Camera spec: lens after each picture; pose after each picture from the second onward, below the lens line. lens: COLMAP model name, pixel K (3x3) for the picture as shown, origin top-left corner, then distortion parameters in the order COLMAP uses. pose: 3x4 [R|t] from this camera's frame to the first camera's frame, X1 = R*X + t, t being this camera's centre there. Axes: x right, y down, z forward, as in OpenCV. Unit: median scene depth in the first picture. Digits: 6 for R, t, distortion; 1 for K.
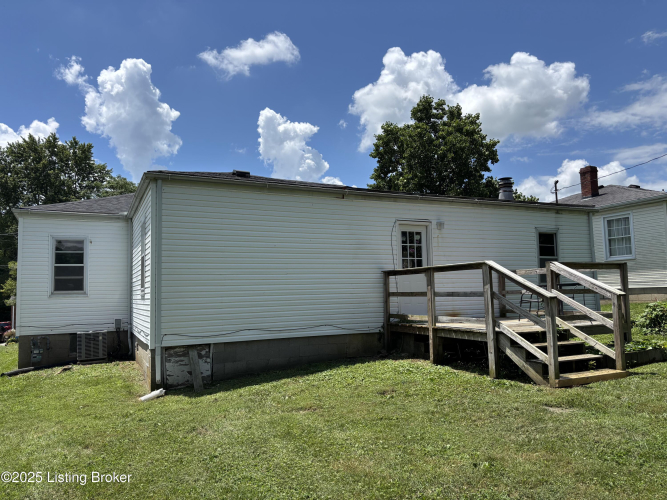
lens RADIAL K [[504.1, 0, 333.5], [0, 504.1, 250.0], [0, 0, 1]] dist [0.087229, -0.119999]
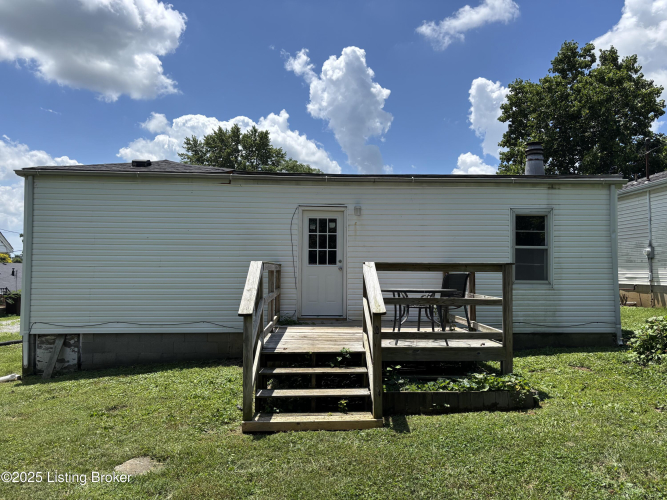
lens RADIAL K [[504.1, 0, 333.5], [0, 504.1, 250.0], [0, 0, 1]] dist [0.087229, -0.119999]
pose [[0.920686, 0.012894, -0.390091, 0.496910], [0.007222, 0.998720, 0.050056, -0.025025], [0.390238, -0.048903, 0.919415, 0.206870]]
